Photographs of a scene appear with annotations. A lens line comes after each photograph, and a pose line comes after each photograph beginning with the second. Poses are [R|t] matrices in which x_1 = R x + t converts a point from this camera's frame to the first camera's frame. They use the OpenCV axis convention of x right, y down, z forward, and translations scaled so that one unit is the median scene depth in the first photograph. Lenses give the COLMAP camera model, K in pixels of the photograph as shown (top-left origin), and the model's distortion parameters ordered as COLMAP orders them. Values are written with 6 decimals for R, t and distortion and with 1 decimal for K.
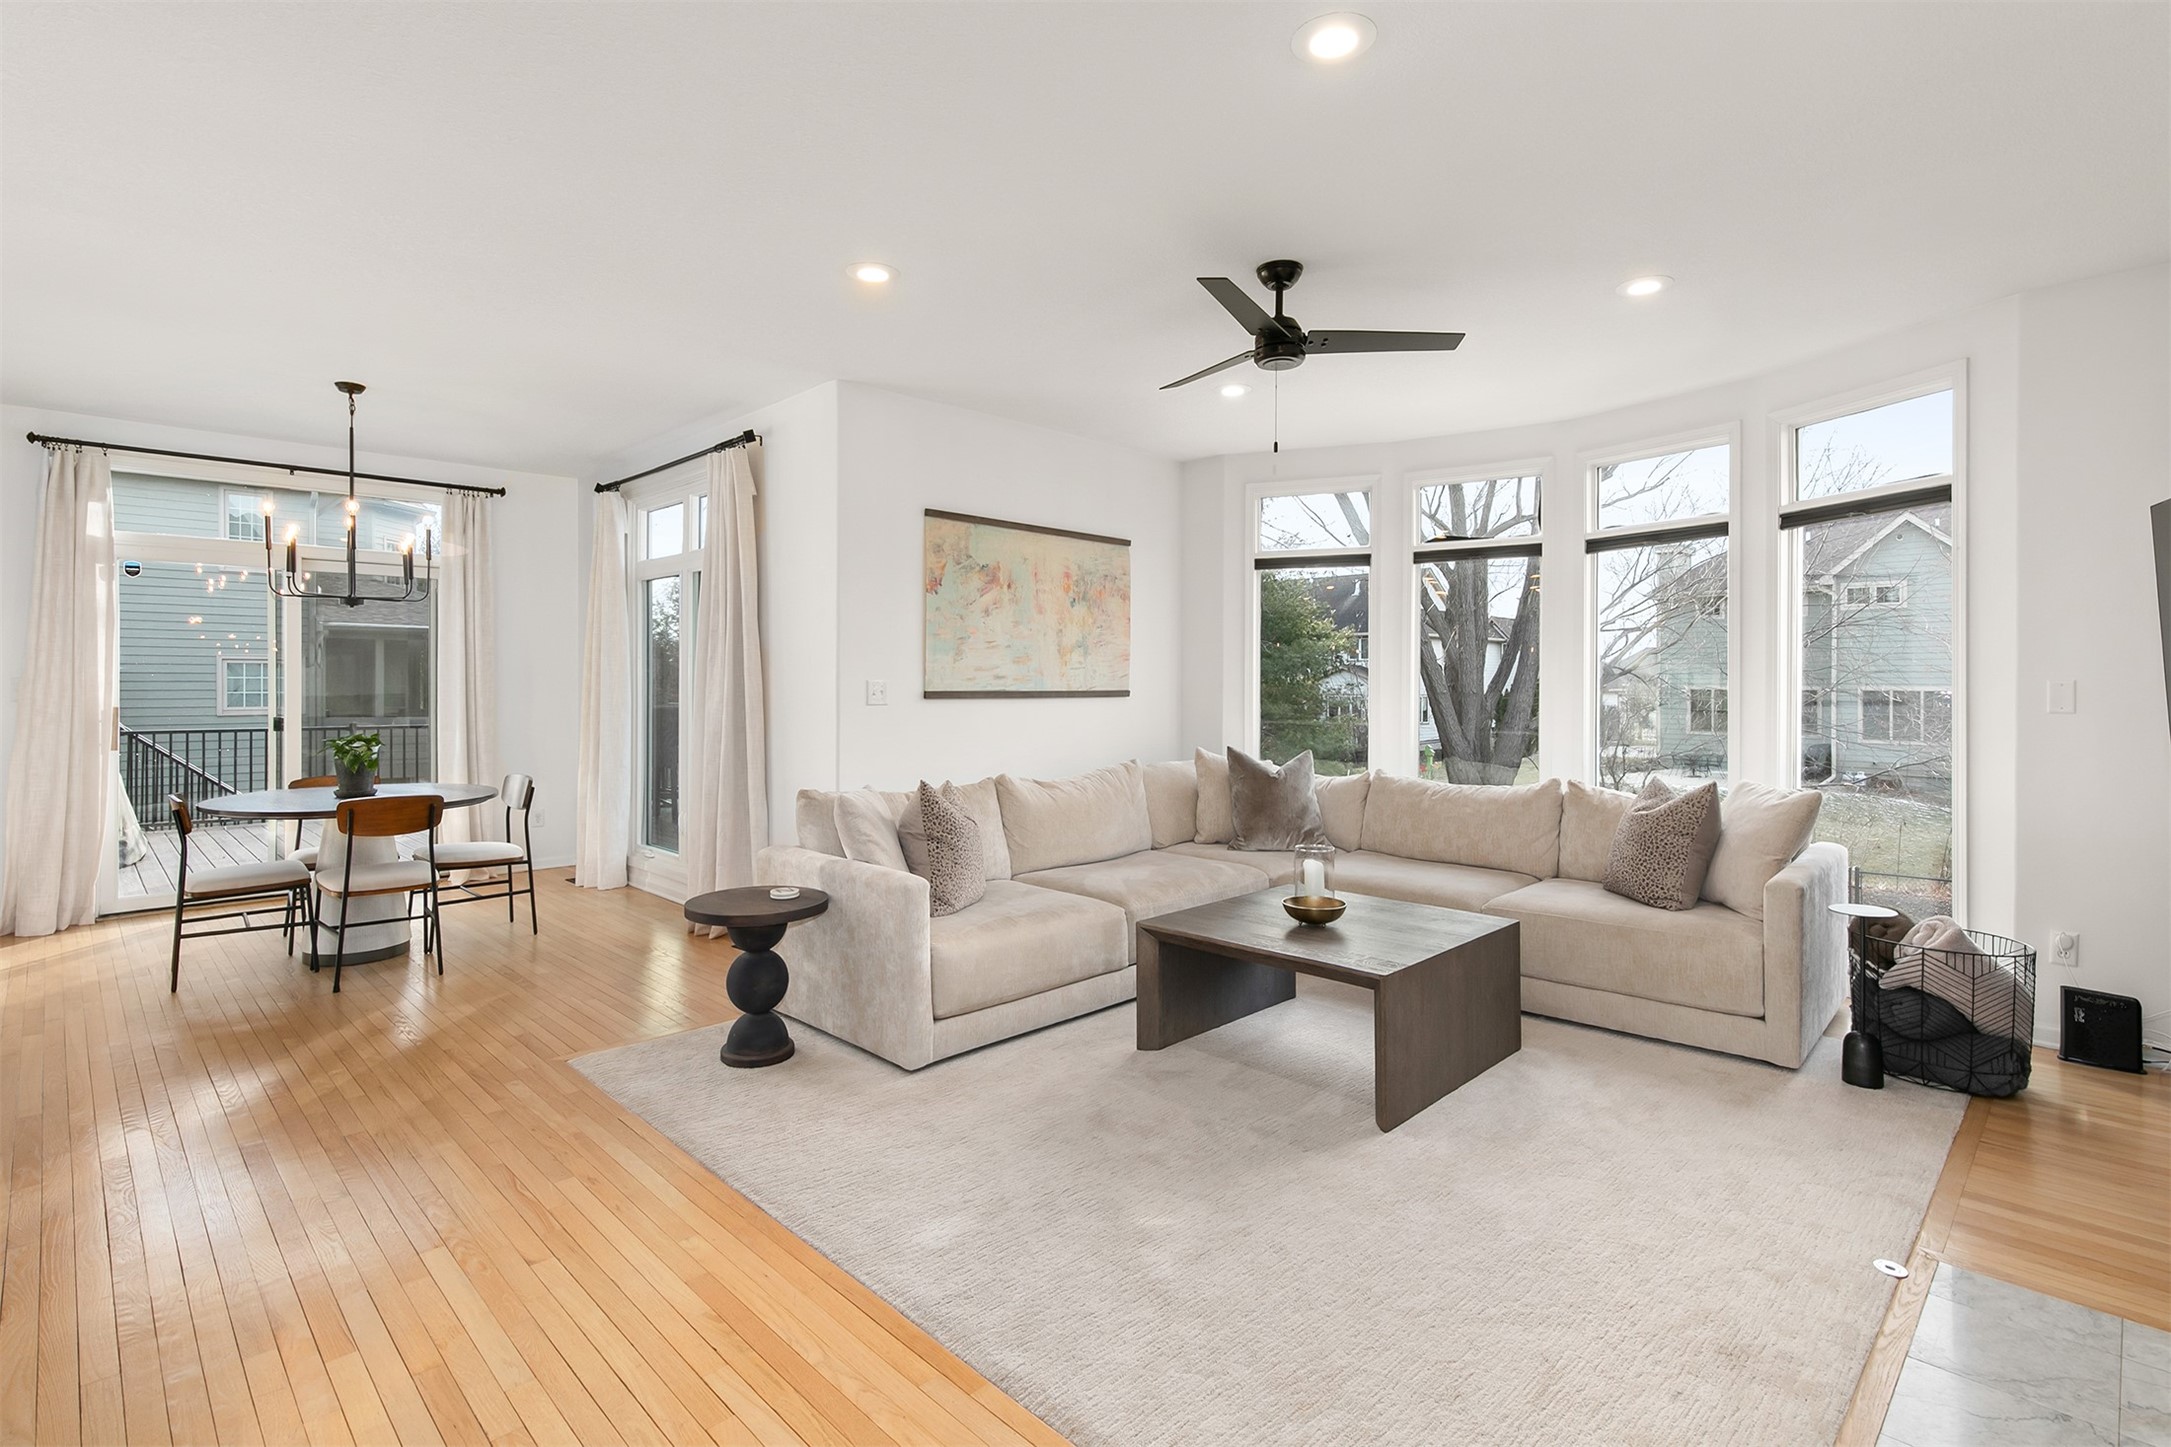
lens RADIAL K [[1024.5, 0, 1072.2], [0, 1024.5, 683.7], [0, 0, 1]] dist [0.000039, 0.000048]
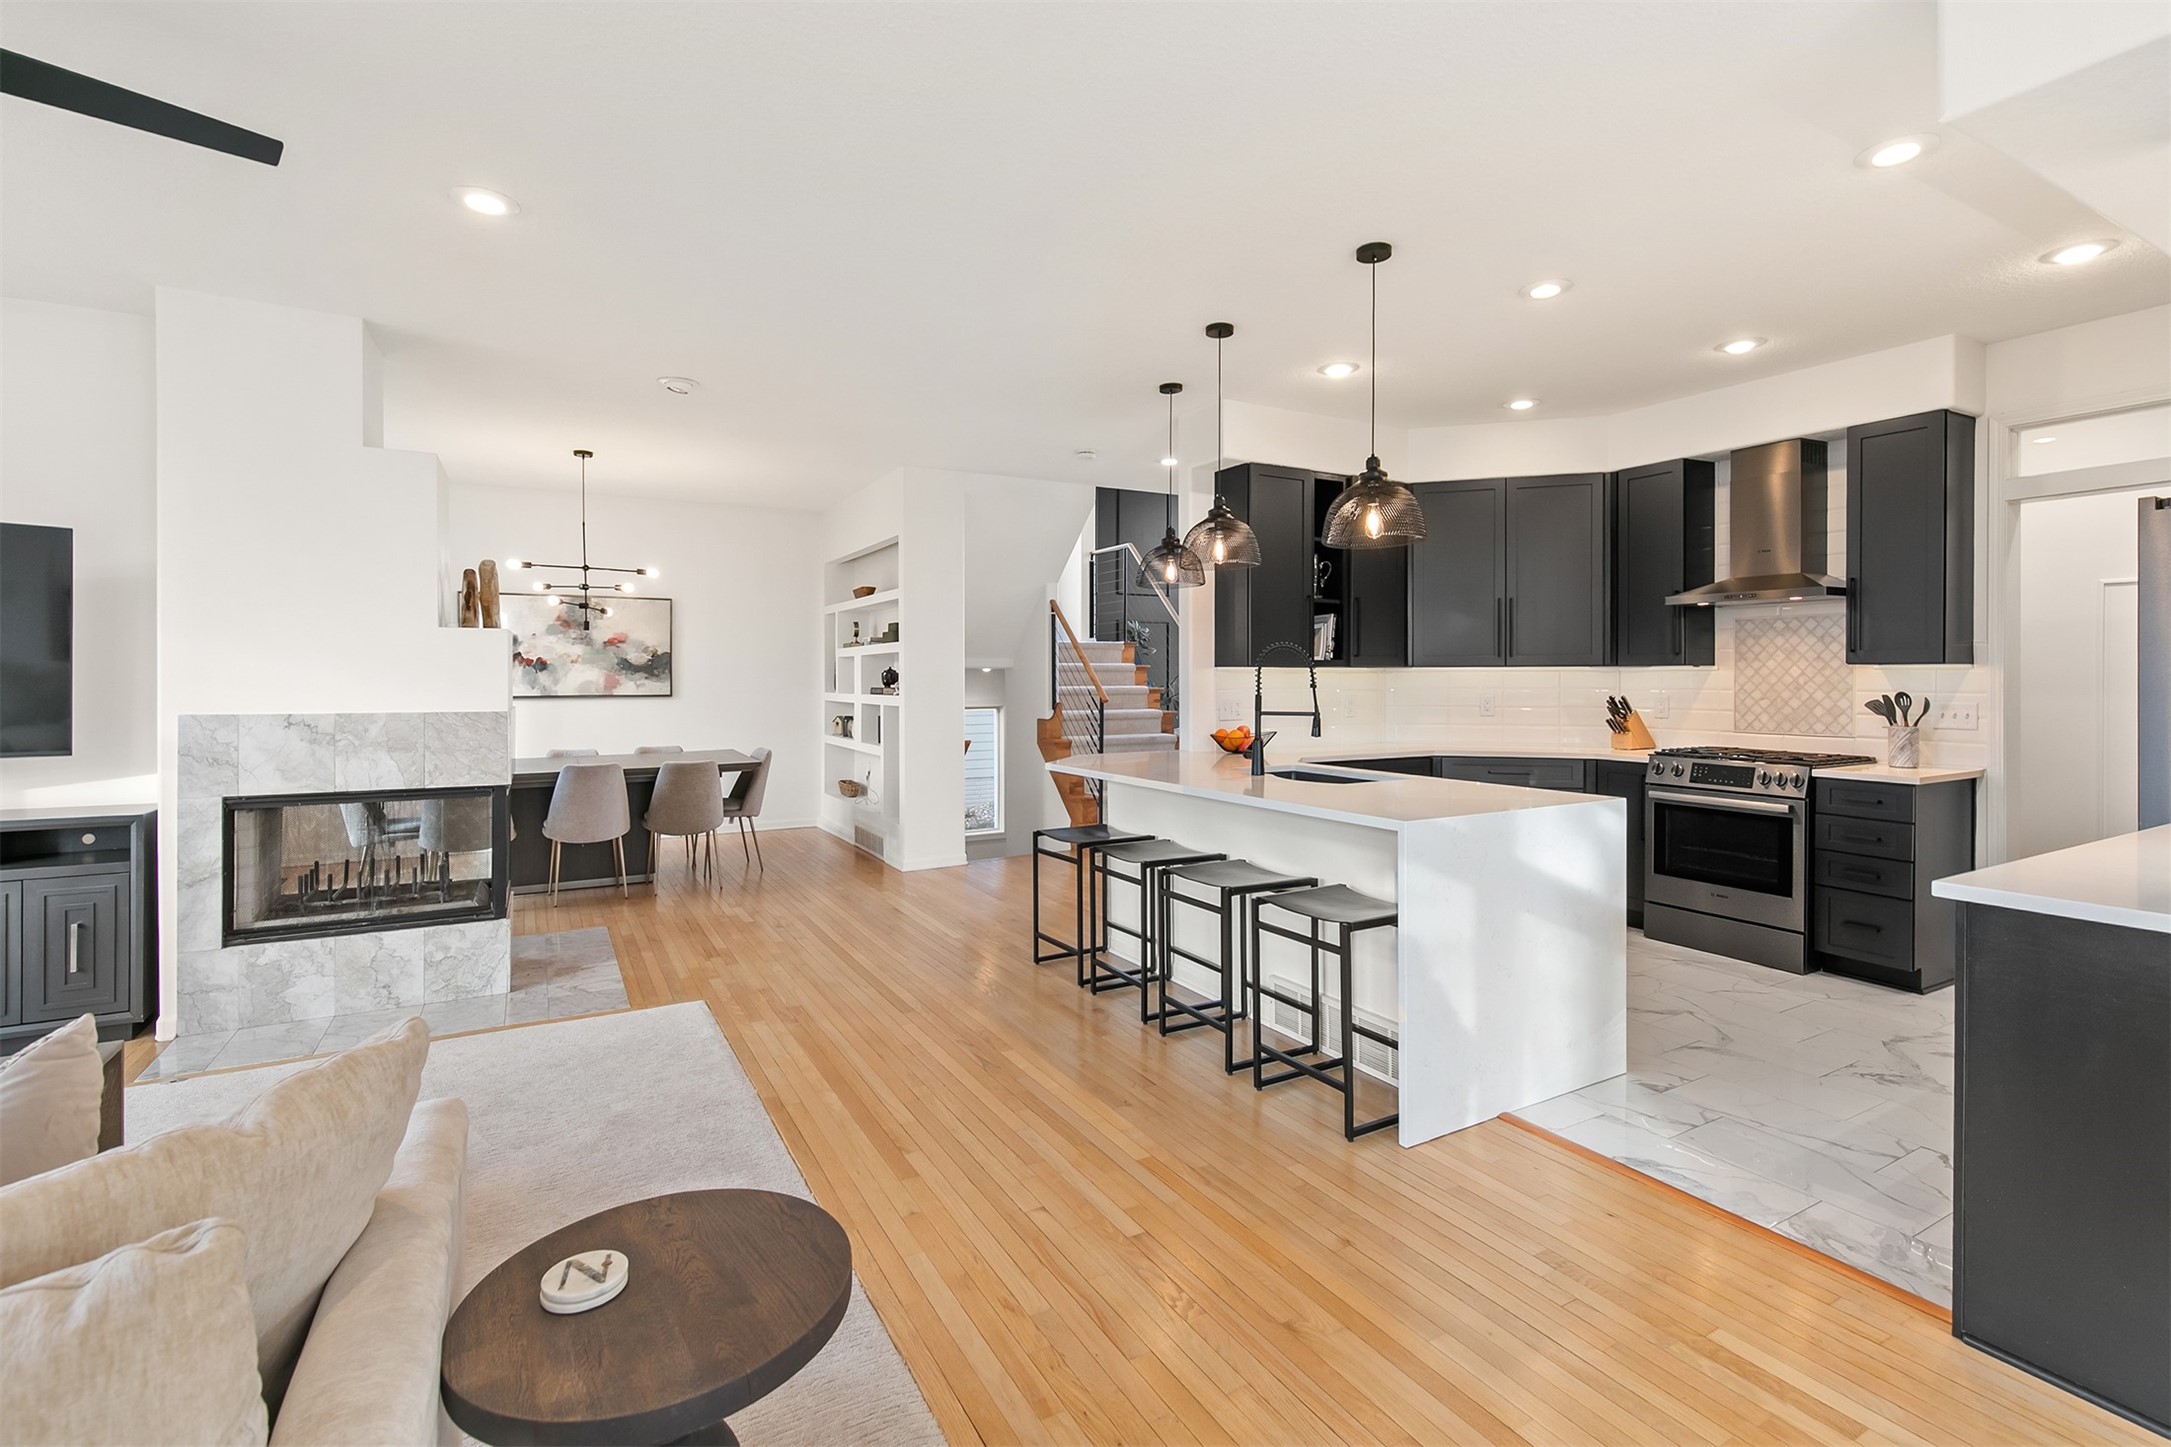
lens RADIAL K [[977.6, 0, 1090.5], [0, 977.6, 678.8], [0, 0, 1]] dist [0.026078, -0.000037]
pose [[-0.966043, -0.001639, 0.258375, -0.366287], [-0.000331, 0.999987, 0.005103, -0.004376], [-0.258380, 0.004844, -0.966031, 0.866015]]
